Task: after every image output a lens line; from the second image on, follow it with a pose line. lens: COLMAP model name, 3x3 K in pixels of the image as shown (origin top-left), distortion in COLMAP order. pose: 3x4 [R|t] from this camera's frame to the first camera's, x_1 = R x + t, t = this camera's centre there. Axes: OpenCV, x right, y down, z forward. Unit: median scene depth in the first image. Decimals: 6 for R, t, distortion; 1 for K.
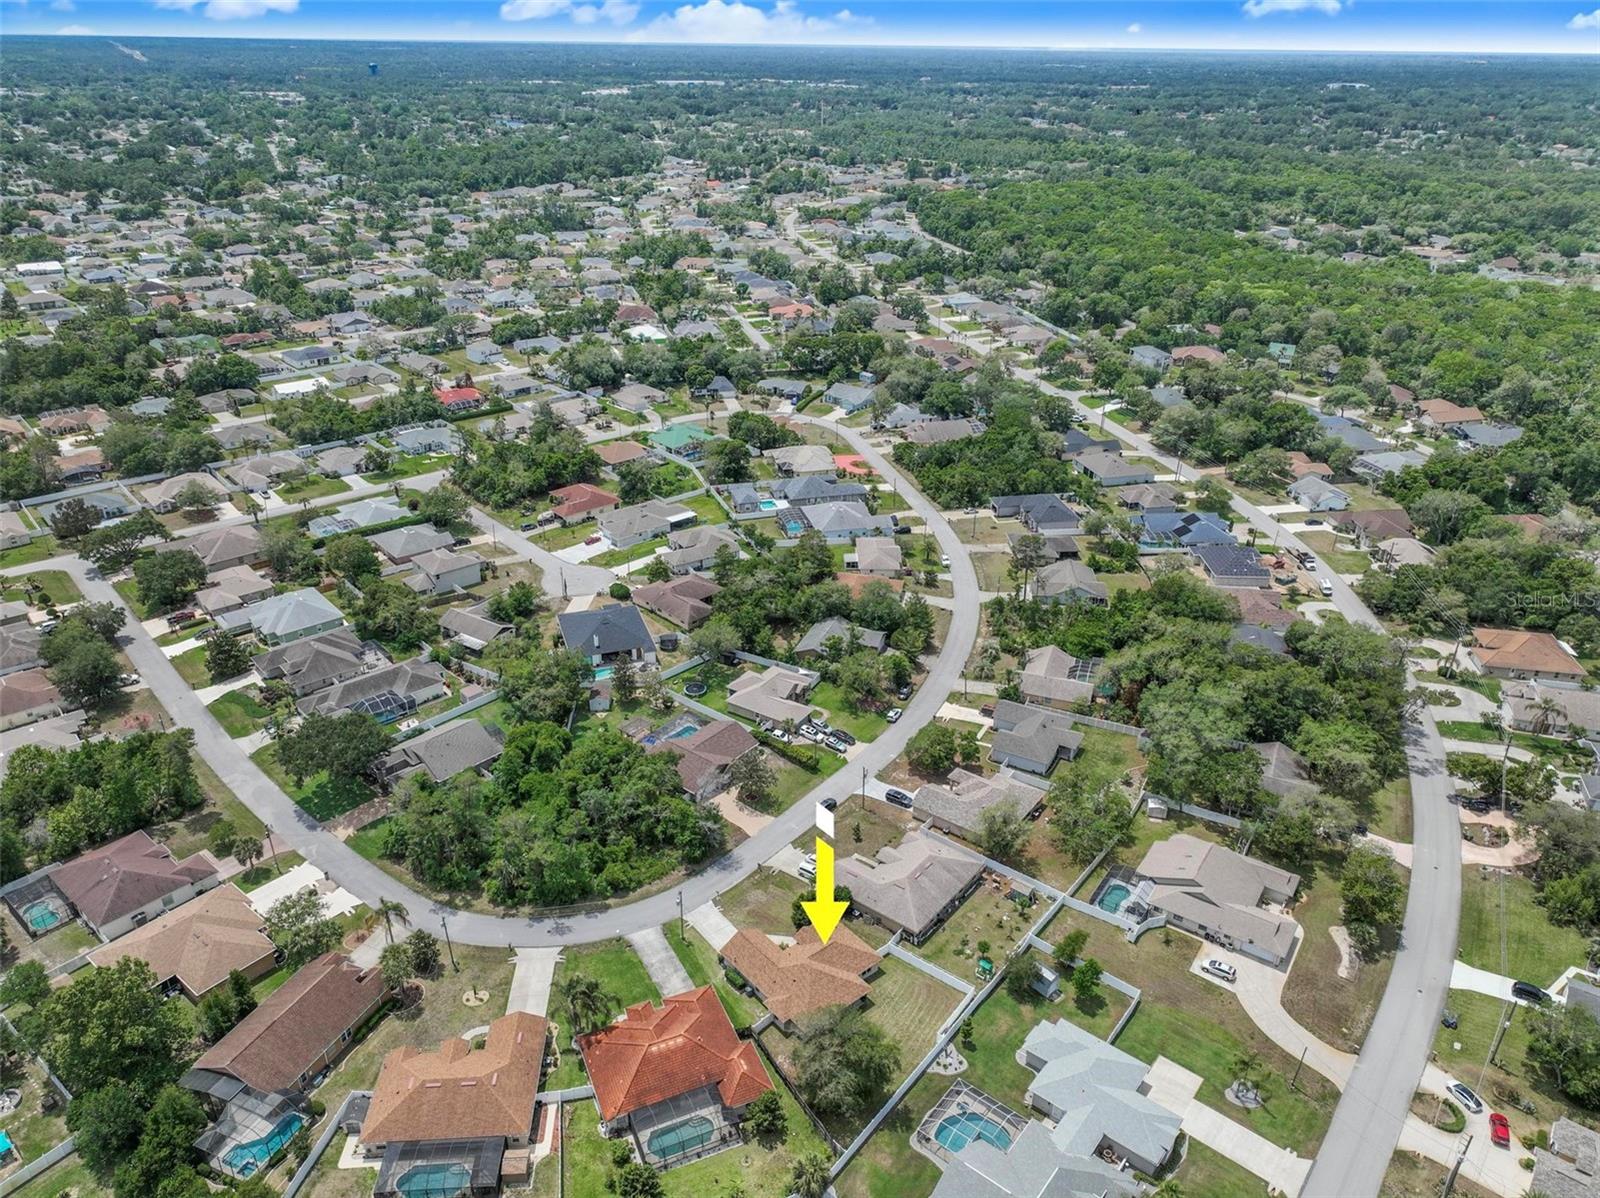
lens RADIAL K [[1124.7, 0, 799.0], [0, 1124.7, 602.8], [0, 0, 1]] dist [-0.000885, 0.019308]
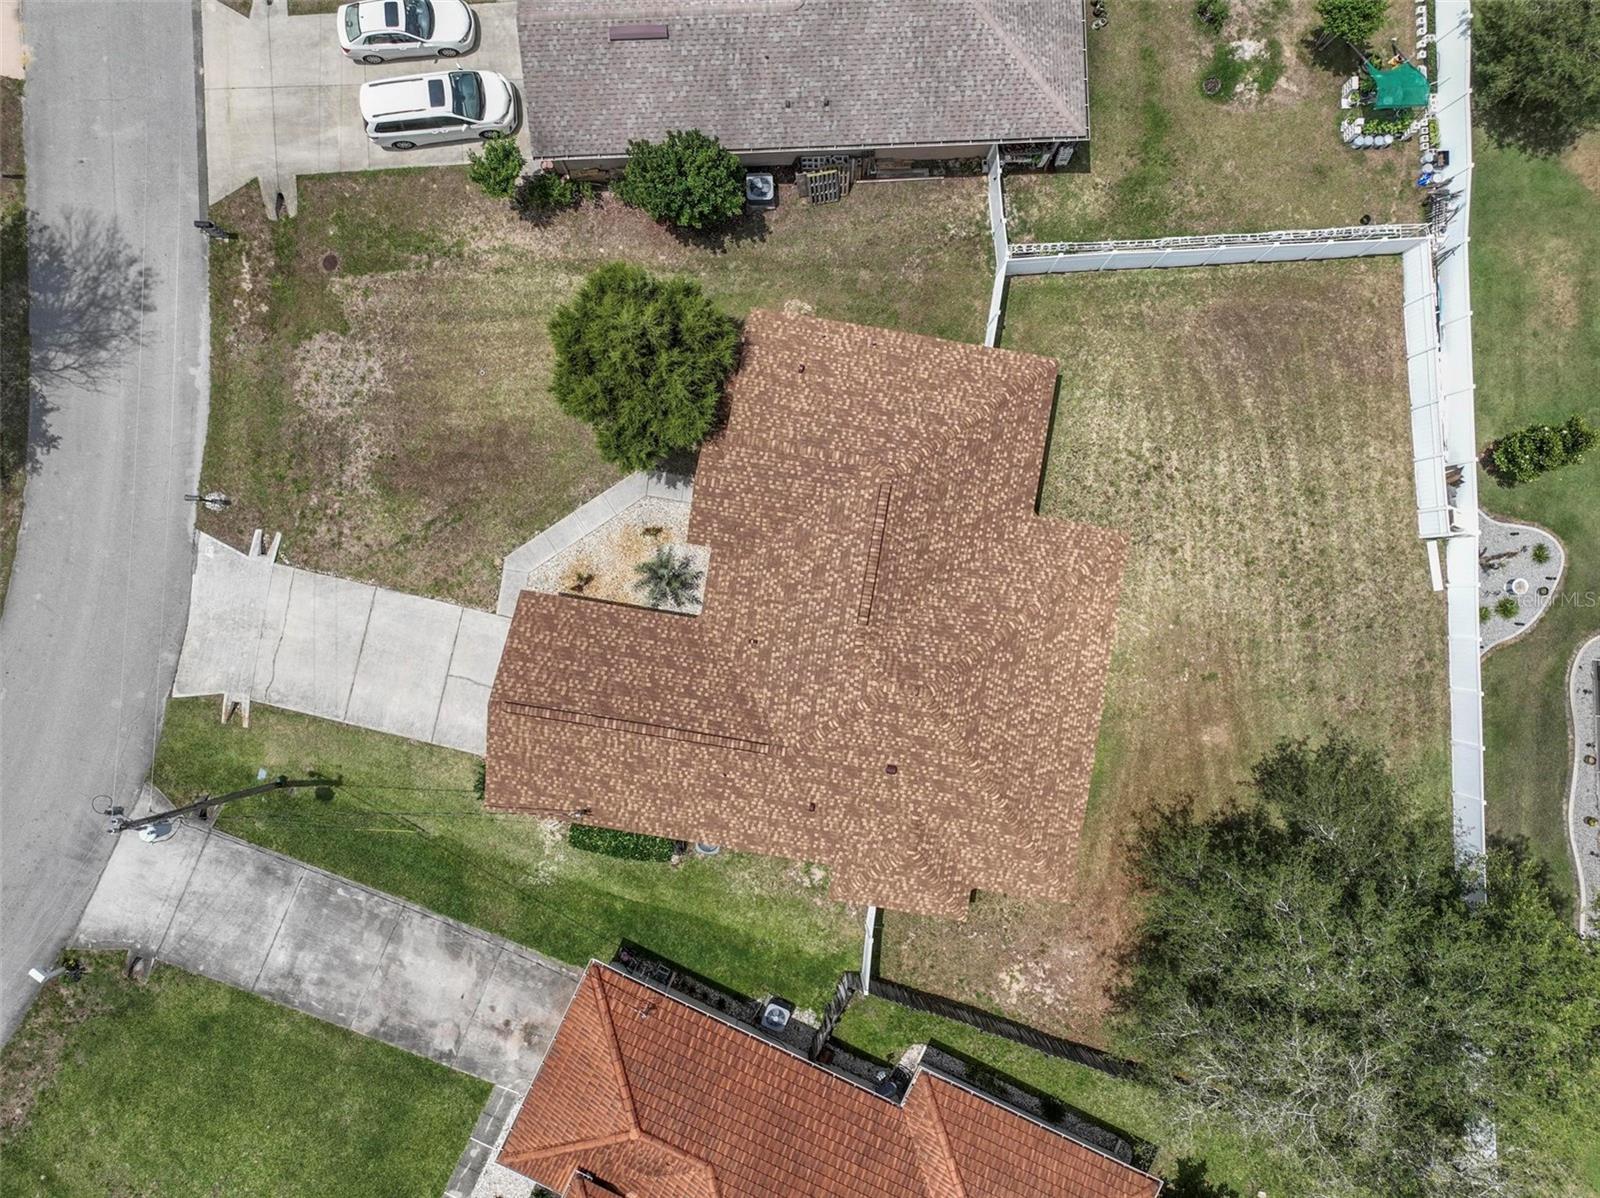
lens RADIAL K [[1124.7, 0, 799.0], [0, 1124.7, 602.8], [0, 0, 1]] dist [-0.000885, 0.019308]
pose [[0.759931, -0.649989, -0.004344, 0.004322], [0.292066, 0.335481, 0.895628, 0.114137], [-0.580691, -0.681884, 0.444782, 0.903117]]
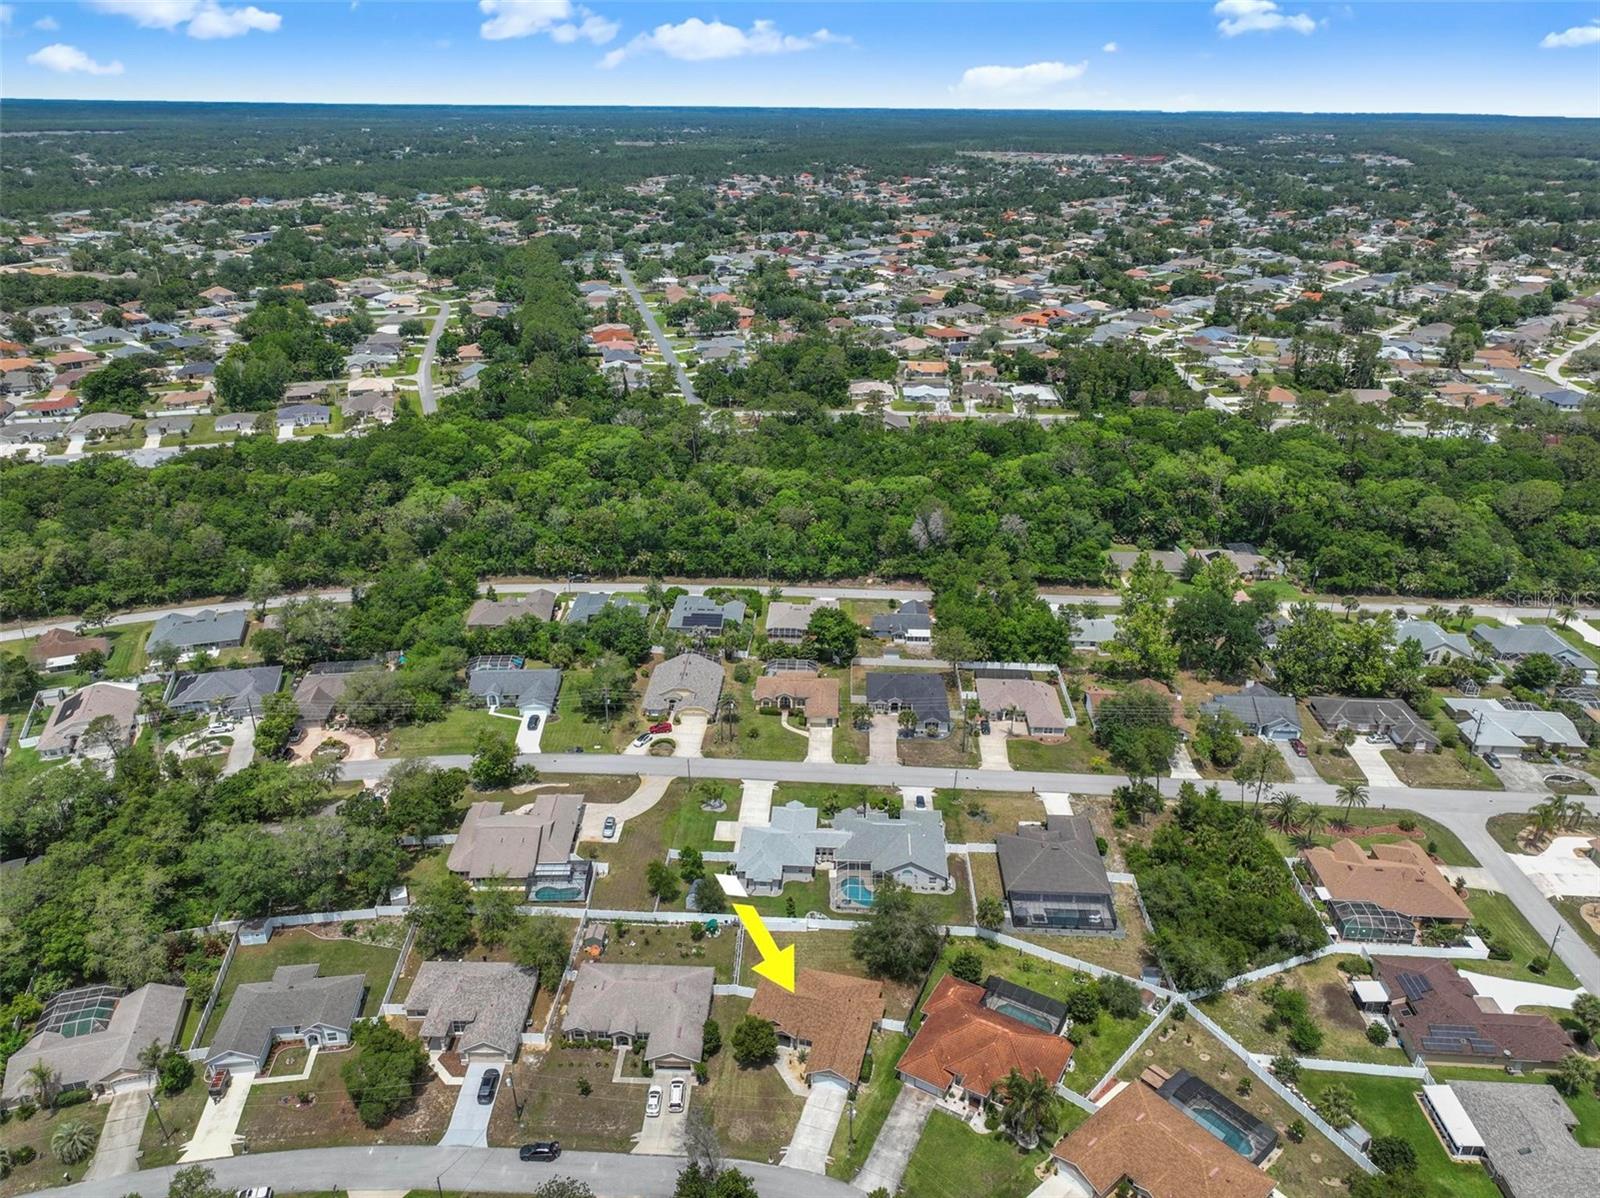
lens RADIAL K [[1120.5, 0, 798.3], [0, 1120.5, 609.8], [0, 0, 1]] dist [0.006387, 0.006215]
pose [[-0.584519, -0.350971, 0.731544, -0.580137], [0.350588, 0.703846, 0.617809, -0.544248], [-0.731728, 0.617592, -0.288366, 1.073019]]
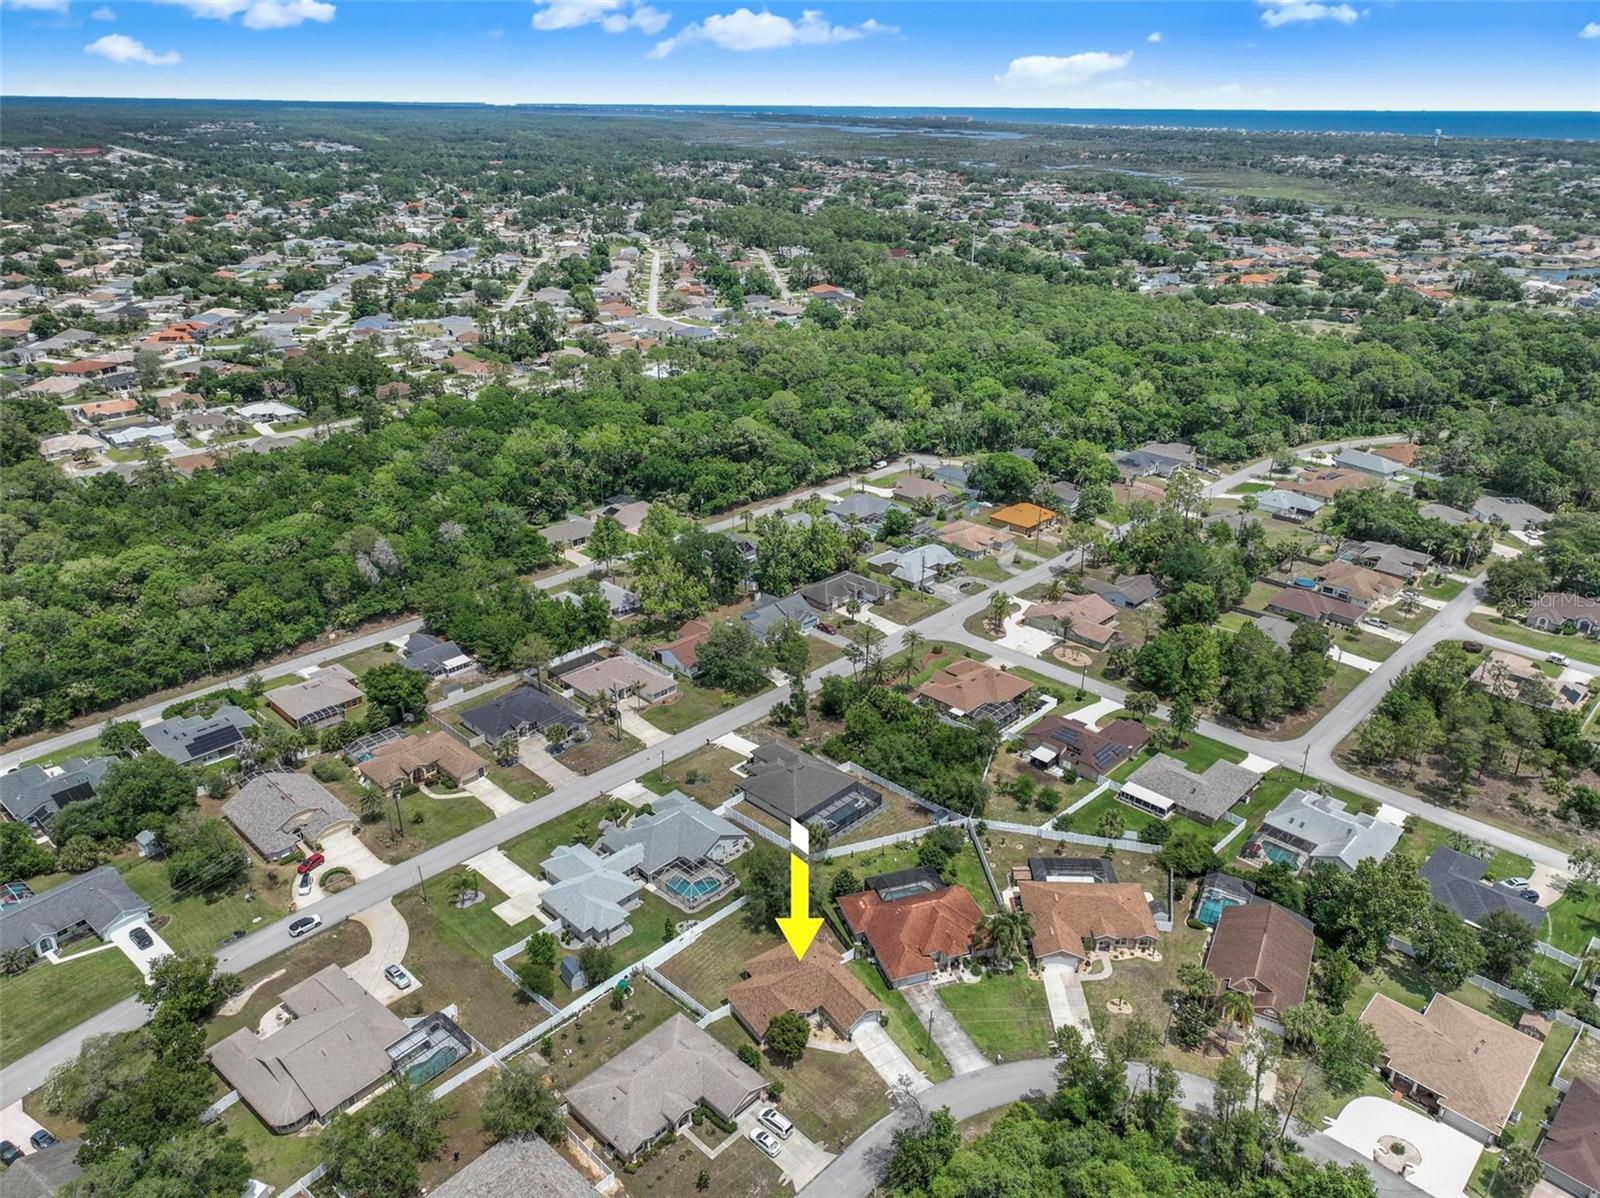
lens RADIAL K [[1124.7, 0, 799.0], [0, 1124.7, 602.8], [0, 0, 1]] dist [-0.000885, 0.019308]
pose [[-0.995294, -0.057070, 0.078309, -0.052135], [0.024746, 0.631660, 0.774850, -0.684583], [-0.093685, 0.773142, -0.627275, 1.366467]]
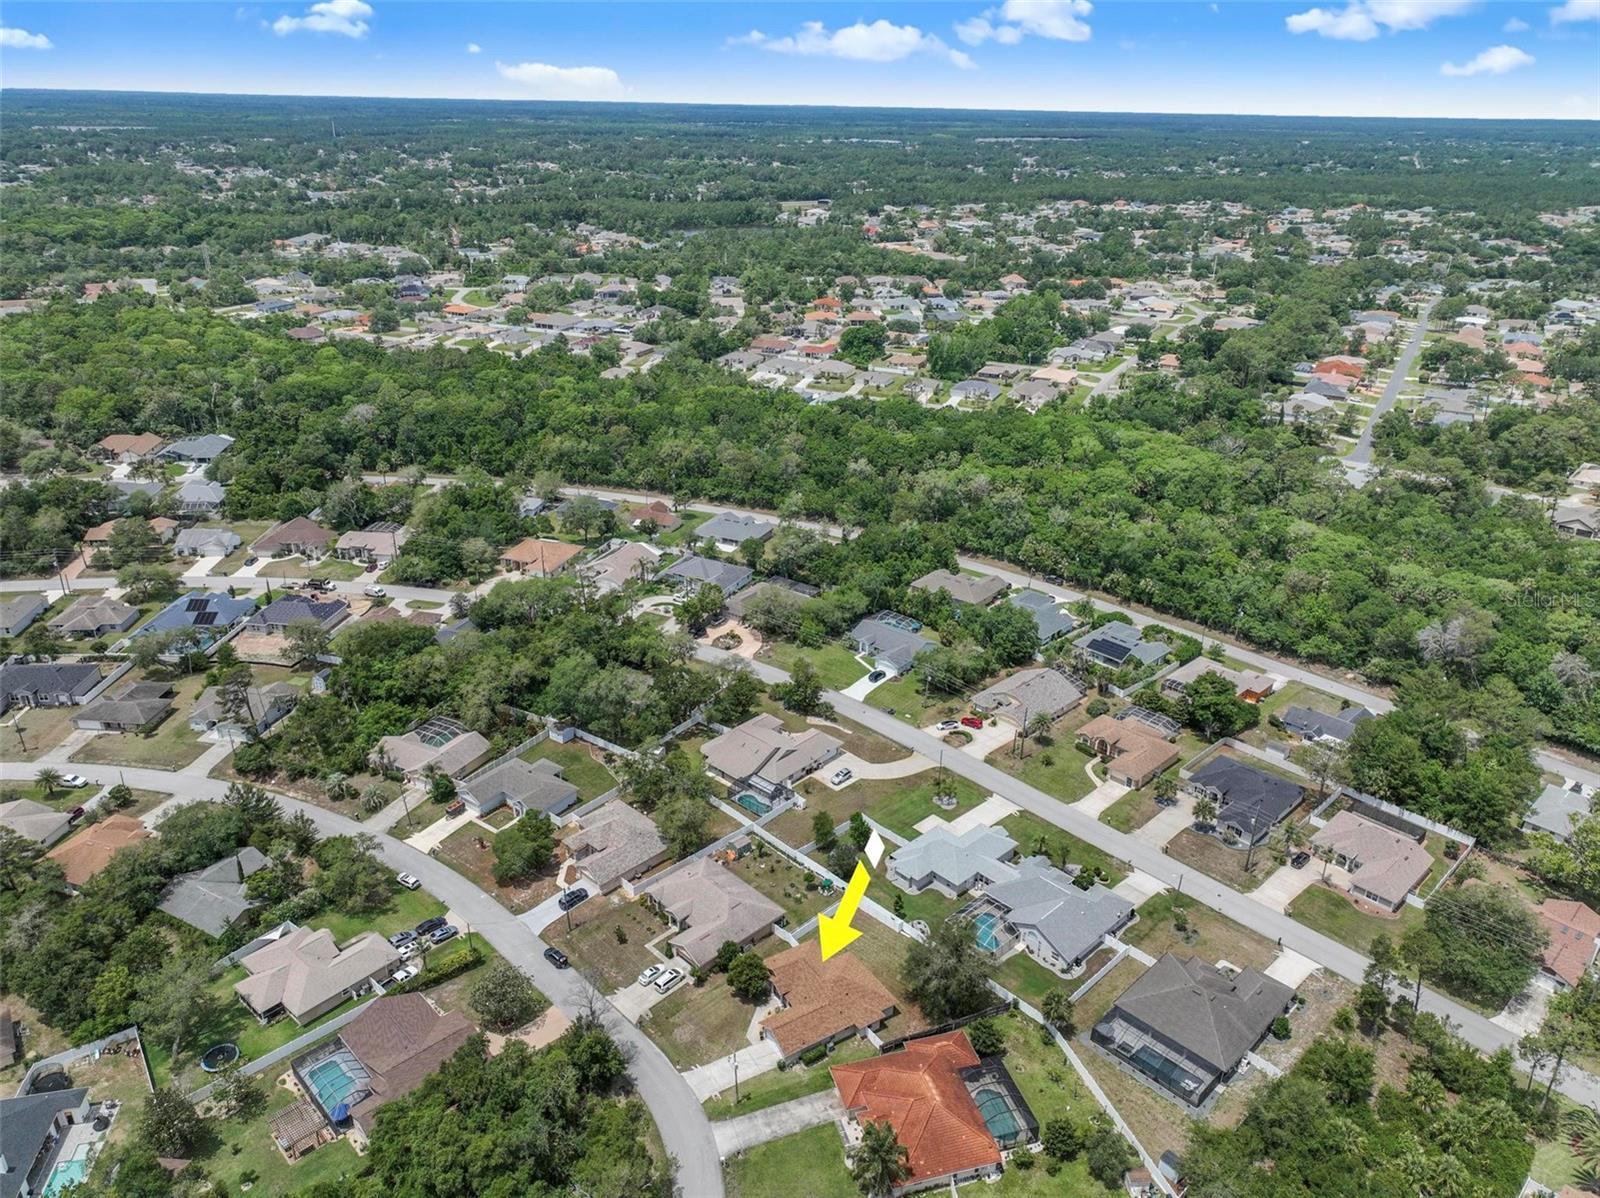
lens RADIAL K [[1124.7, 0, 799.0], [0, 1124.7, 602.8], [0, 0, 1]] dist [-0.000885, 0.019308]
pose [[0.129160, -0.414690, 0.900750, -0.764711], [0.429554, 0.842107, 0.326098, -0.311204], [-0.893757, 0.344802, 0.286898, 0.599545]]
